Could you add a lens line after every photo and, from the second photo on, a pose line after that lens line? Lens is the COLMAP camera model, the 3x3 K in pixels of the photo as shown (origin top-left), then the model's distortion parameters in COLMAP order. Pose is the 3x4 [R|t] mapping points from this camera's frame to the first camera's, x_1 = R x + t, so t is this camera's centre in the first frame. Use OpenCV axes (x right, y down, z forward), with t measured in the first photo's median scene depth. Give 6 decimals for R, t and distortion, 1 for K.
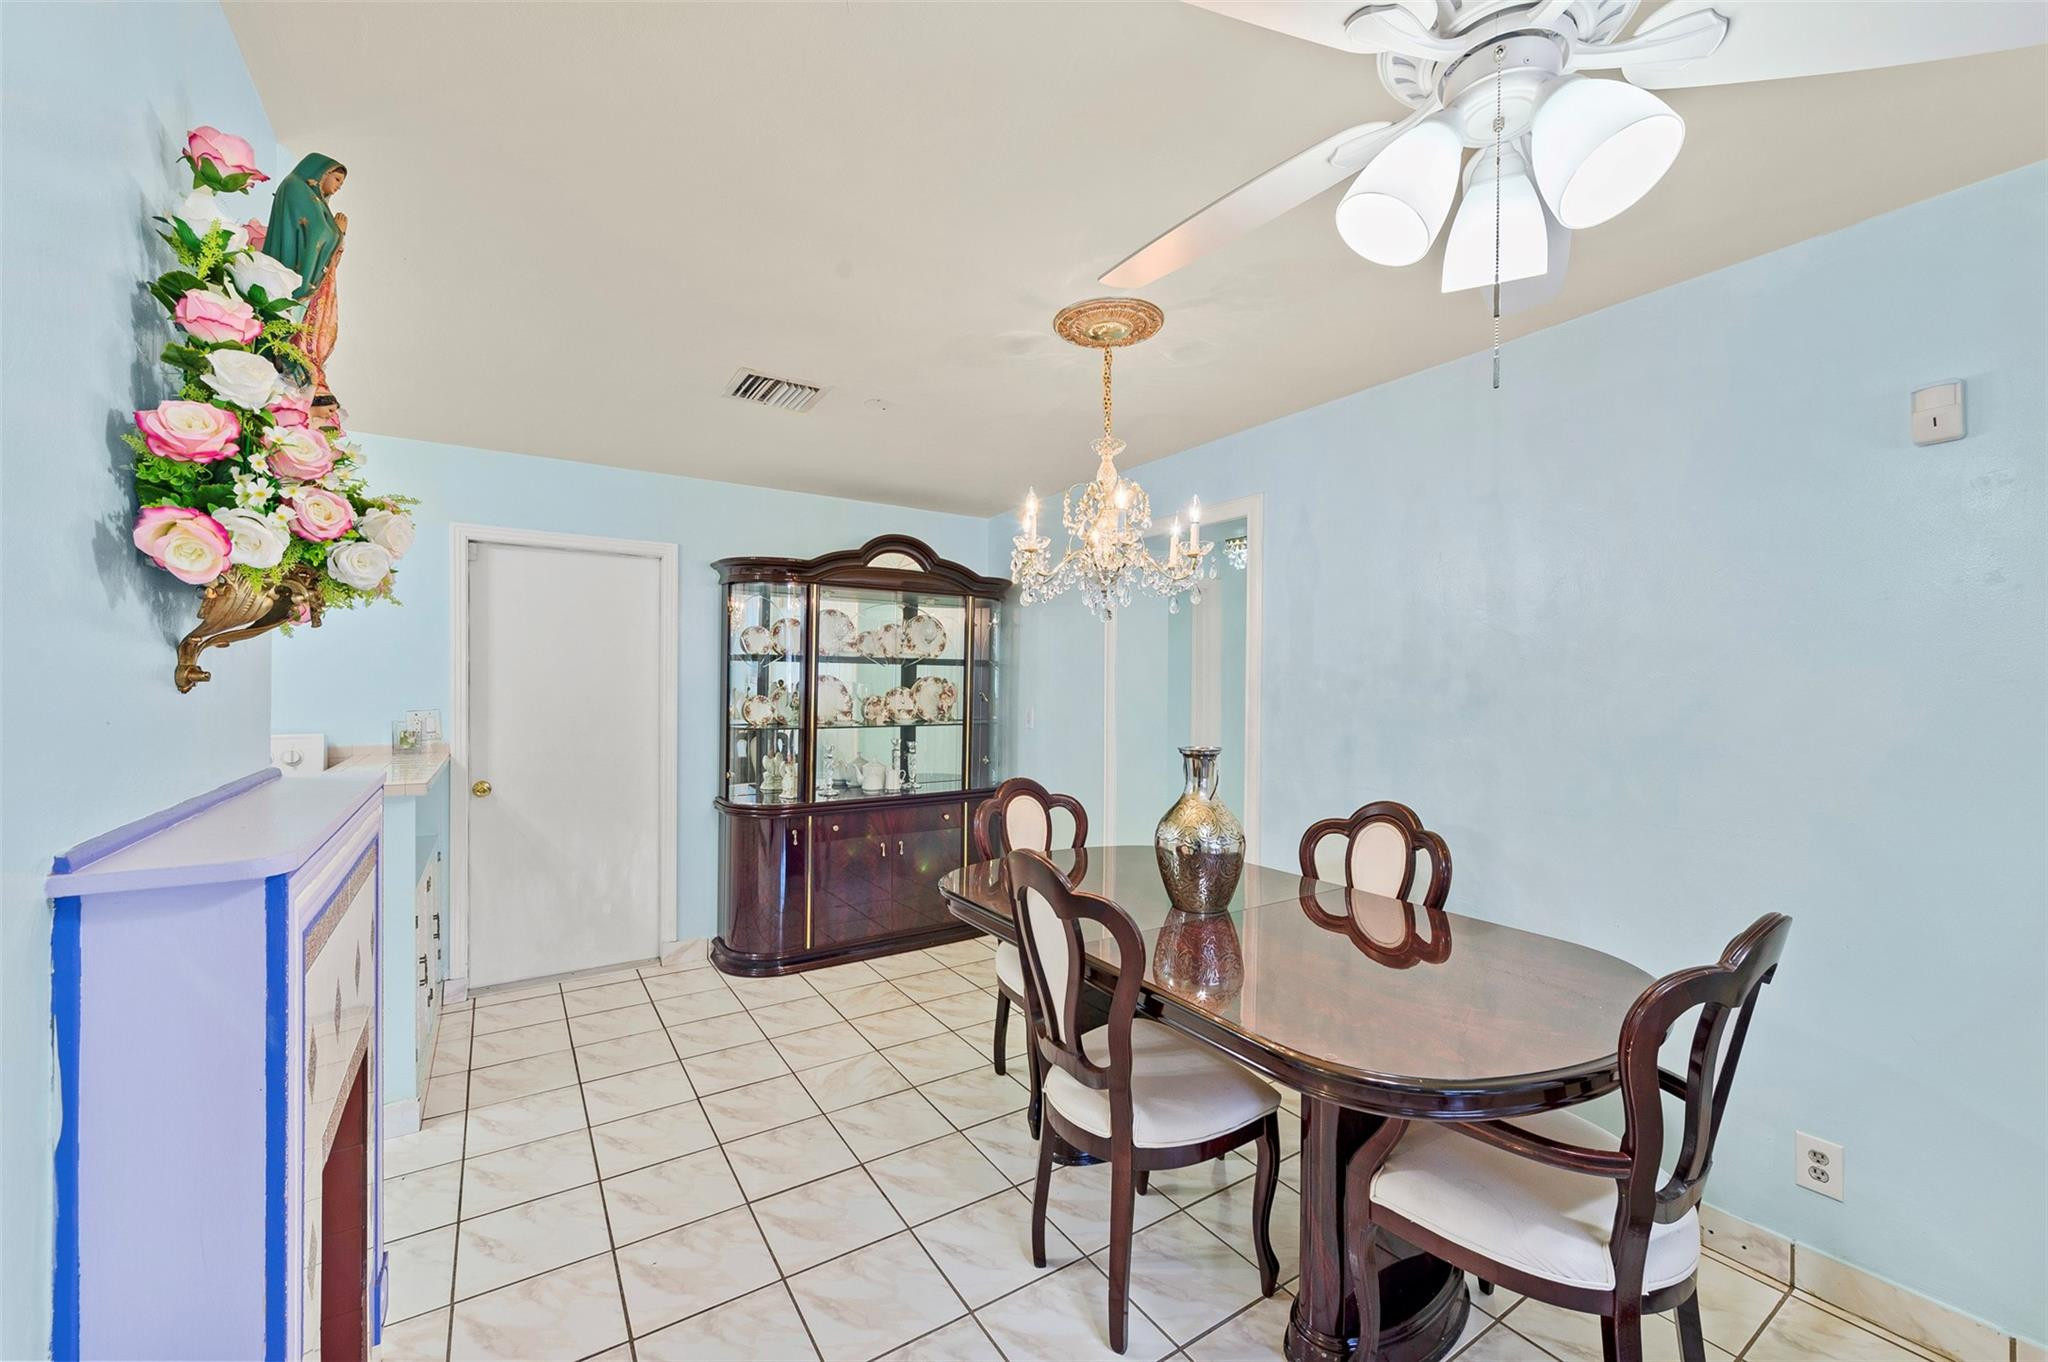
lens RADIAL K [[801.1, 0, 1025.4], [0, 801.1, 689.2], [0, 0, 1]] dist [0.000381, 0.000078]
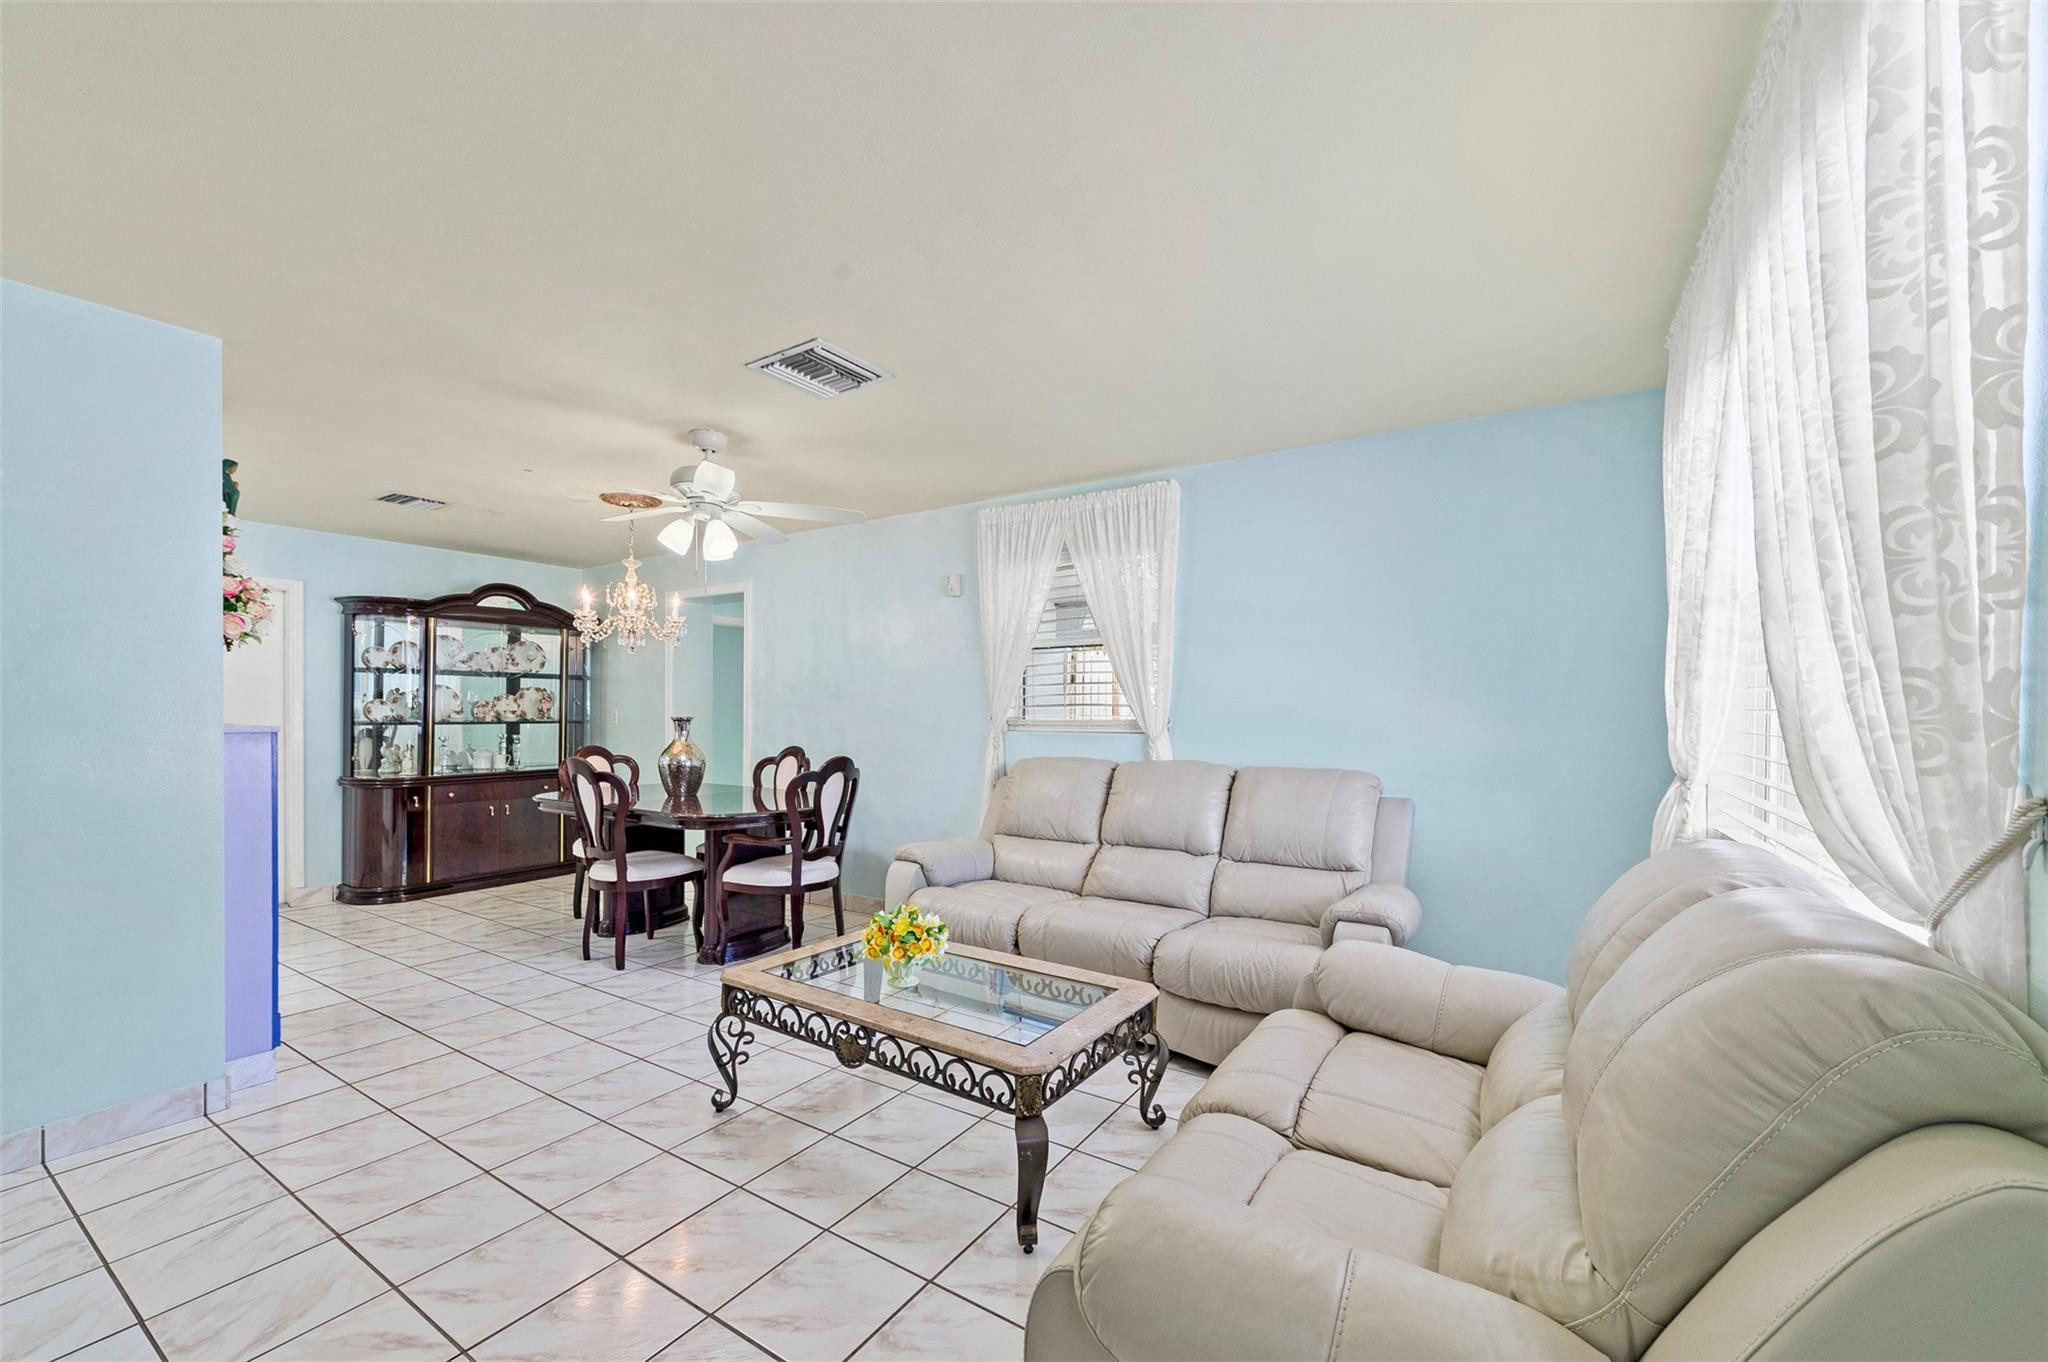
lens RADIAL K [[798.8, 0, 1025.6], [0, 798.8, 710.4], [0, 0, 1]] dist [0.001549, 0.000056]
pose [[0.911452, -0.004774, 0.411379, 0.096132], [0.005766, 0.999983, -0.001169, 0.034453], [-0.411366, 0.003437, 0.911464, -0.641708]]
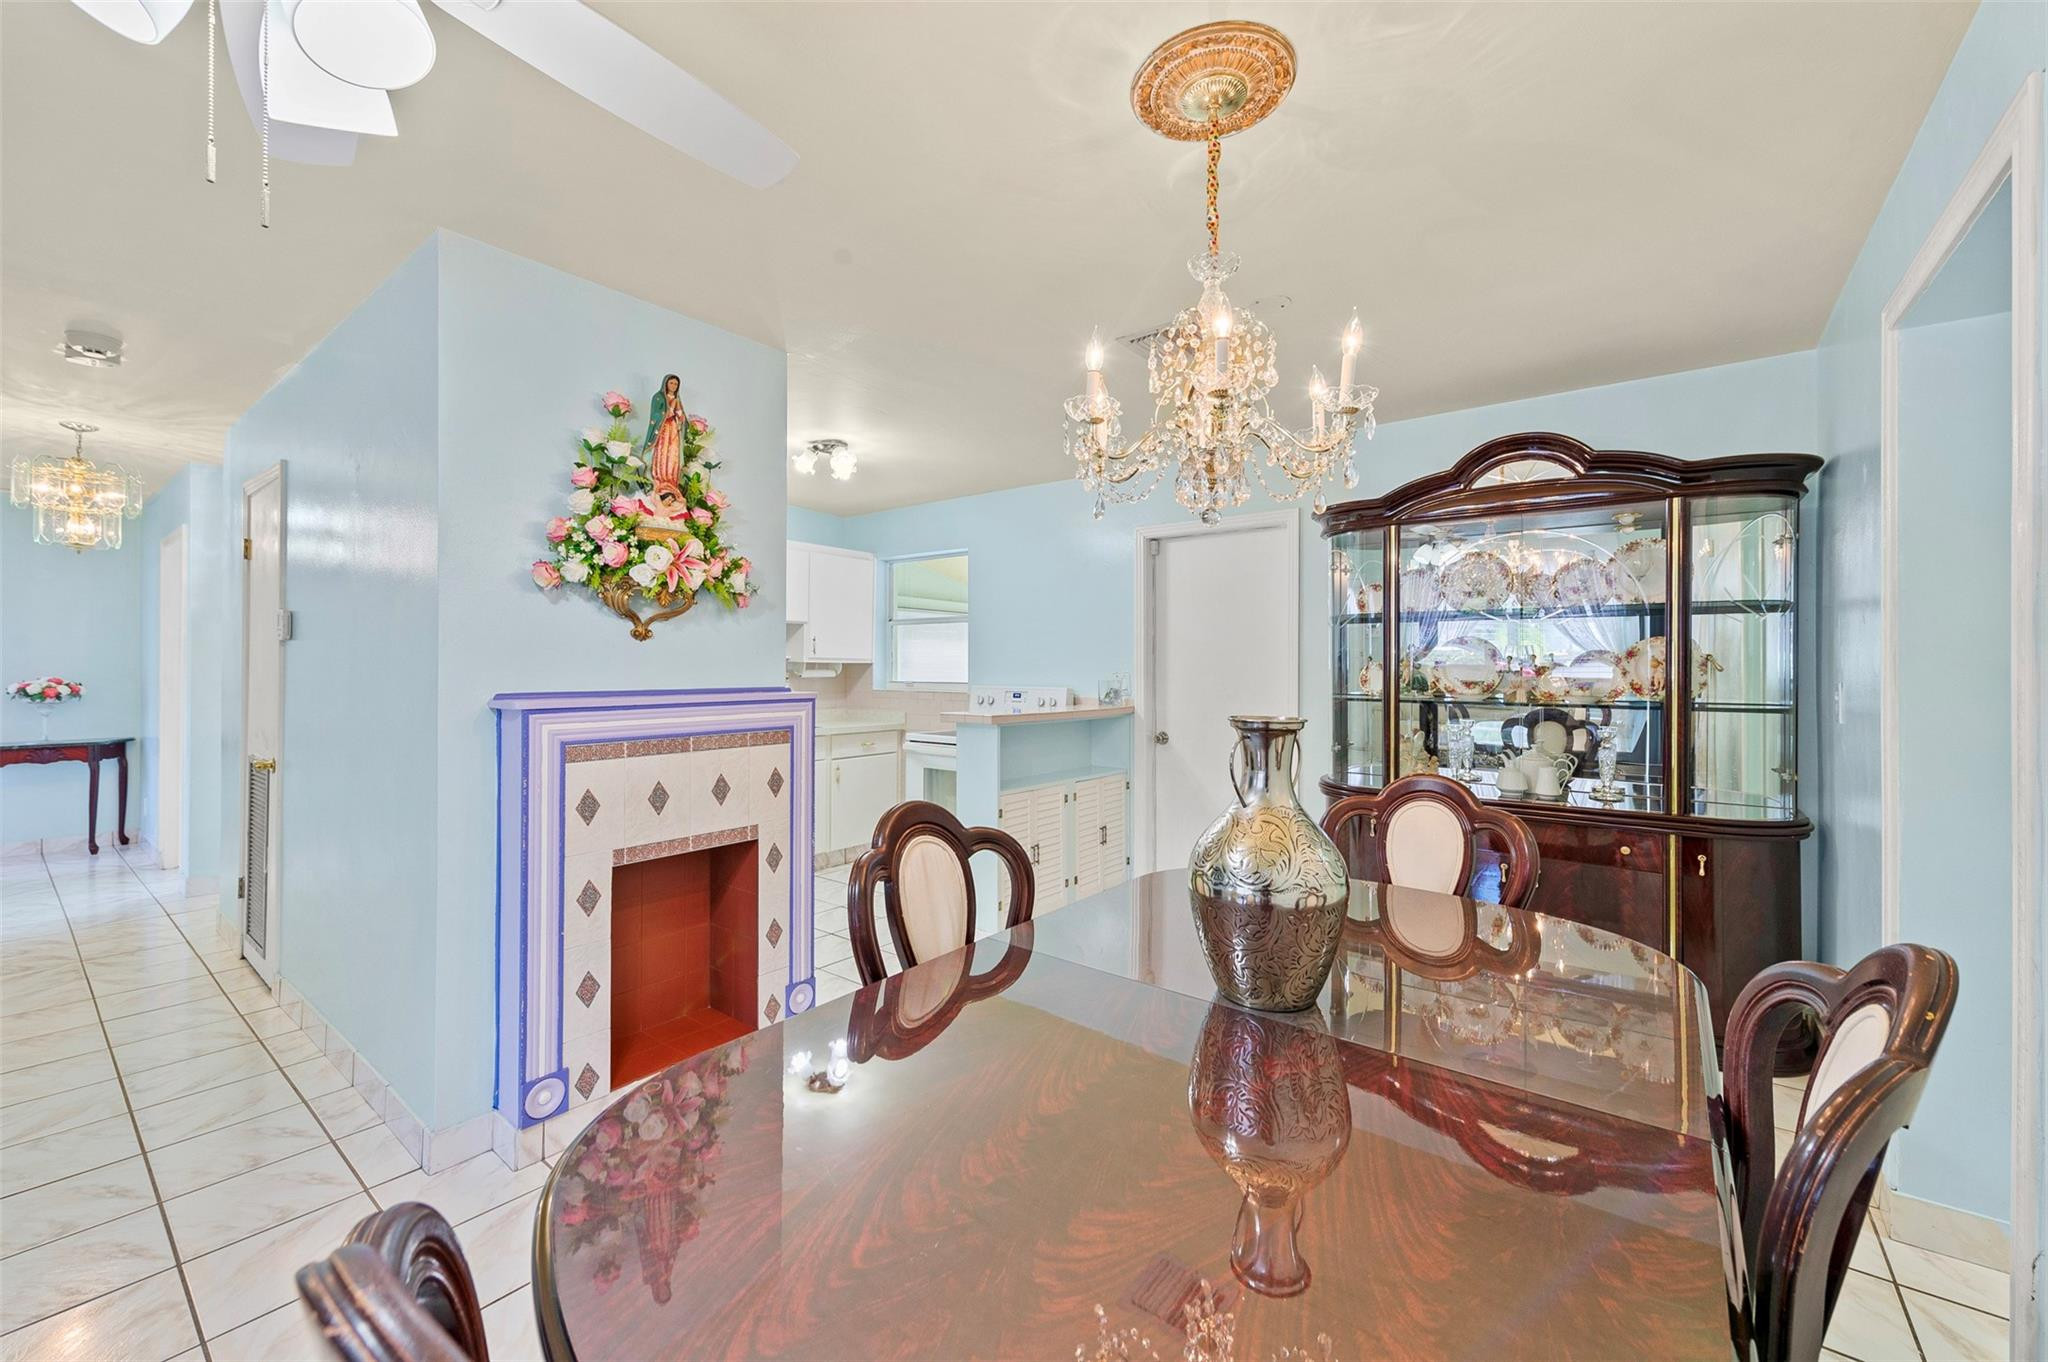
lens RADIAL K [[813.1, 0, 1019.0], [0, 813.1, 670.2], [0, 0, 1]] dist [0.000788, 0.000023]
pose [[0.303739, -0.001339, -0.952754, 0.403420], [-0.007665, 0.999963, -0.003849, 0.024043], [0.952724, 0.008472, 0.303718, 0.368354]]
